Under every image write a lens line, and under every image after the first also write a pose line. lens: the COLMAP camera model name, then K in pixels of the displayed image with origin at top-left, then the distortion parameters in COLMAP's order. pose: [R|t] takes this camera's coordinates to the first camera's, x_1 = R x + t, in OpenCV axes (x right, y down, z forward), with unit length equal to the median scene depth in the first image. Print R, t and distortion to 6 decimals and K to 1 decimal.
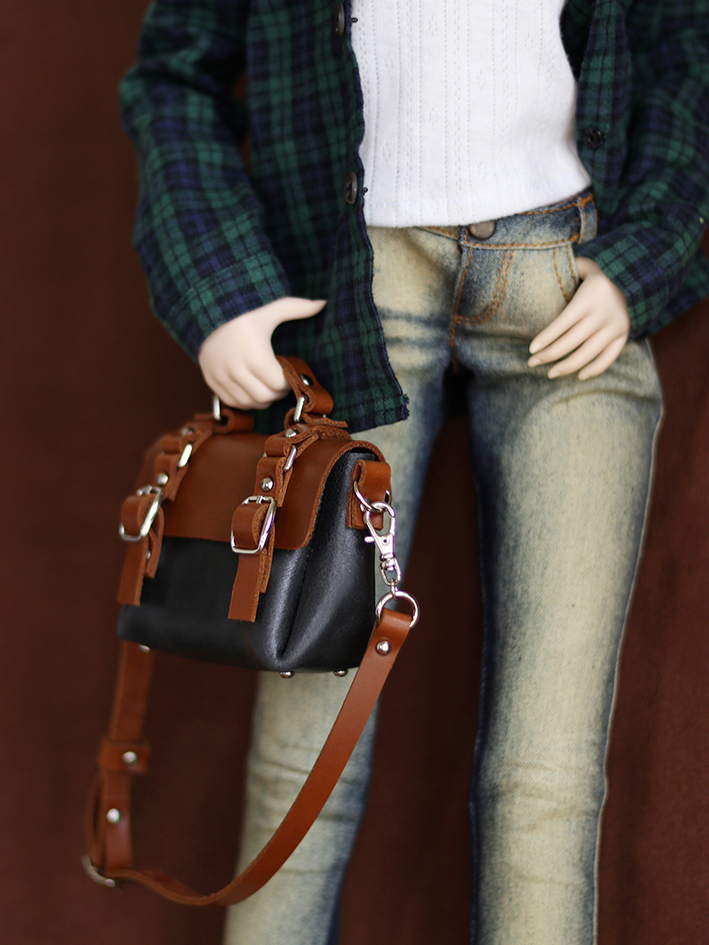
lens RADIAL K [[2590.3, 0, 354.5], [0, 2590.3, 472.5], [0, 0, 1]] dist [-0.129433, -0.053350]
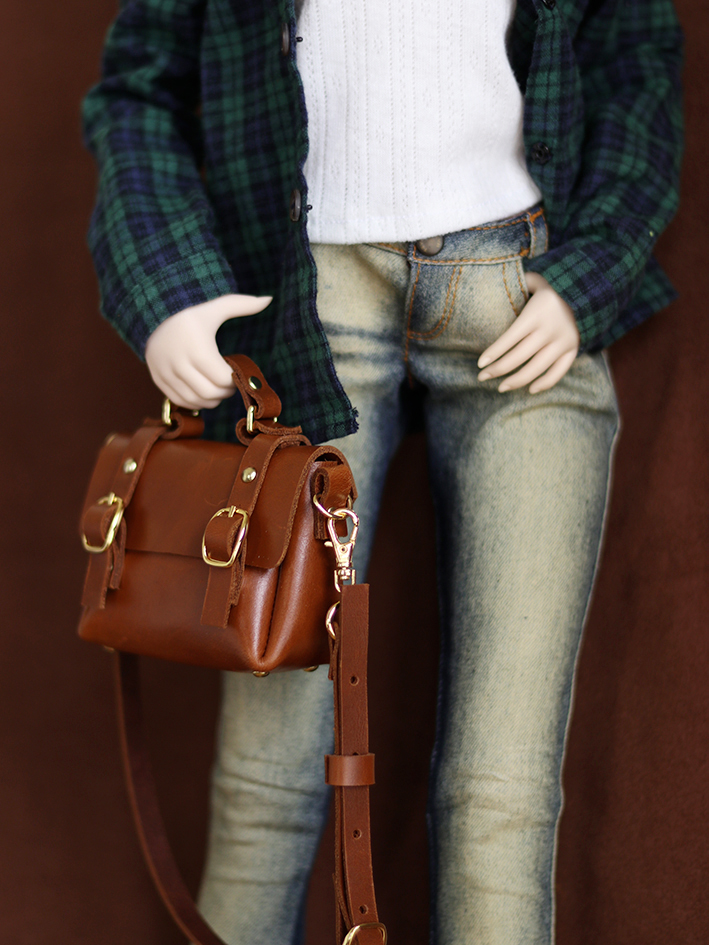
lens RADIAL K [[2590.3, 0, 354.5], [0, 2590.3, 472.5], [0, 0, 1]] dist [-0.129433, -0.053350]
pose [[0.999334, -0.007612, -0.035677, 0.054244], [0.007422, 0.999958, -0.005453, -0.000107], [0.035717, 0.005184, 0.999348, -0.008587]]
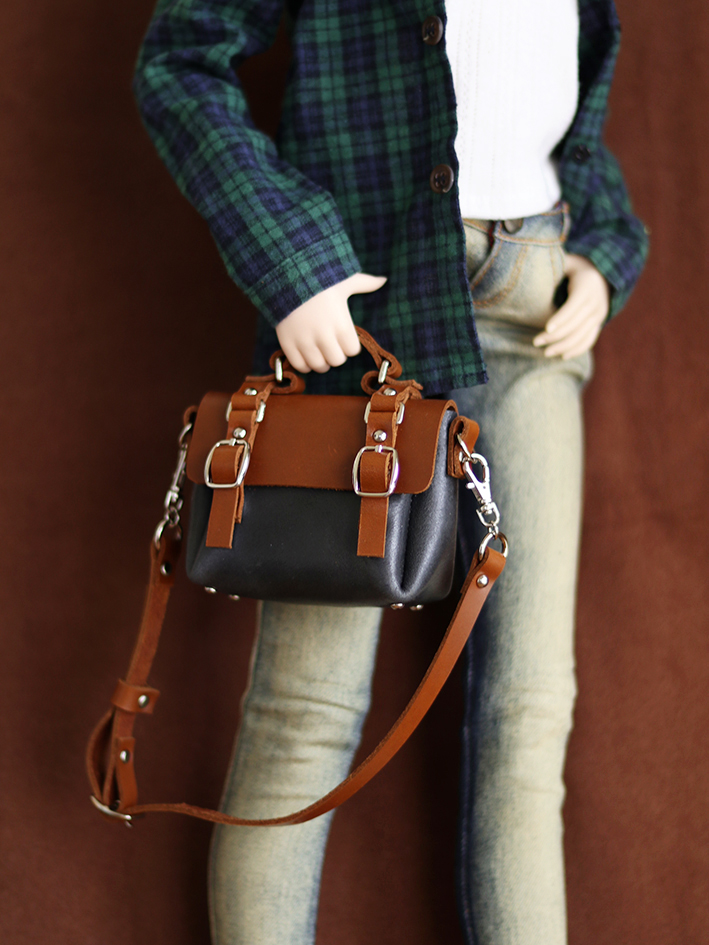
lens RADIAL K [[2590.3, 0, 354.5], [0, 2590.3, 472.5], [0, 0, 1]] dist [-0.129433, -0.053350]
pose [[0.869786, 0.025415, 0.492773, -0.569416], [-0.006905, 0.999202, -0.039346, 0.061739], [-0.493380, 0.030820, 0.869268, 0.032271]]
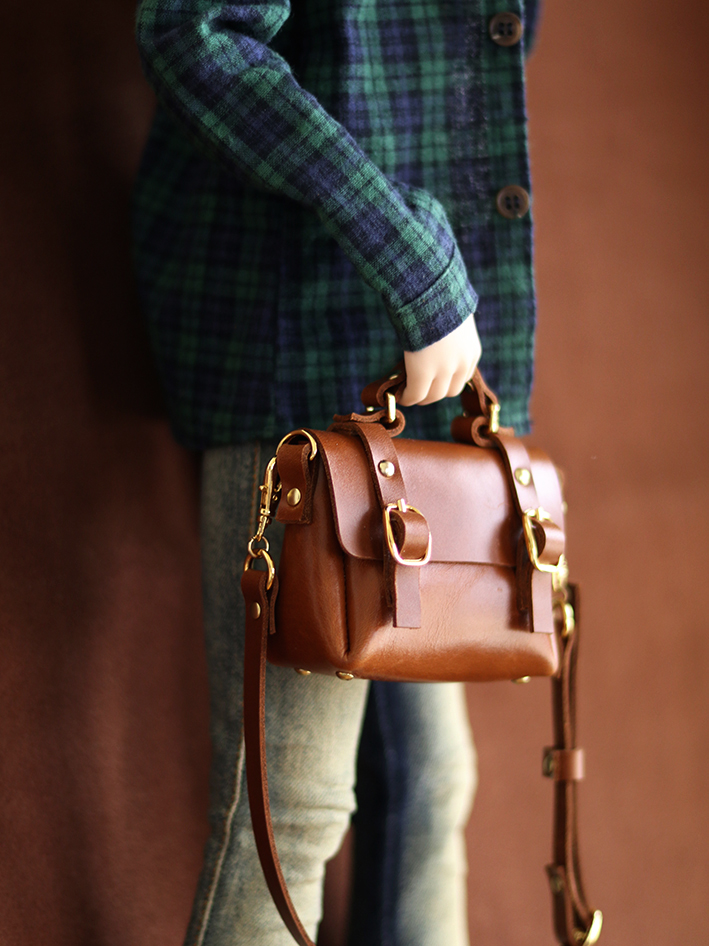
lens RADIAL K [[2593.1, 0, 354.5], [0, 2593.1, 473.0], [0, 0, 1]] dist [-0.129433, -0.053350]
pose [[0.193560, -0.021273, 0.980858, -0.952304], [0.004294, 0.999774, 0.020836, -0.025794], [-0.981079, 0.000179, 0.193607, 0.833187]]
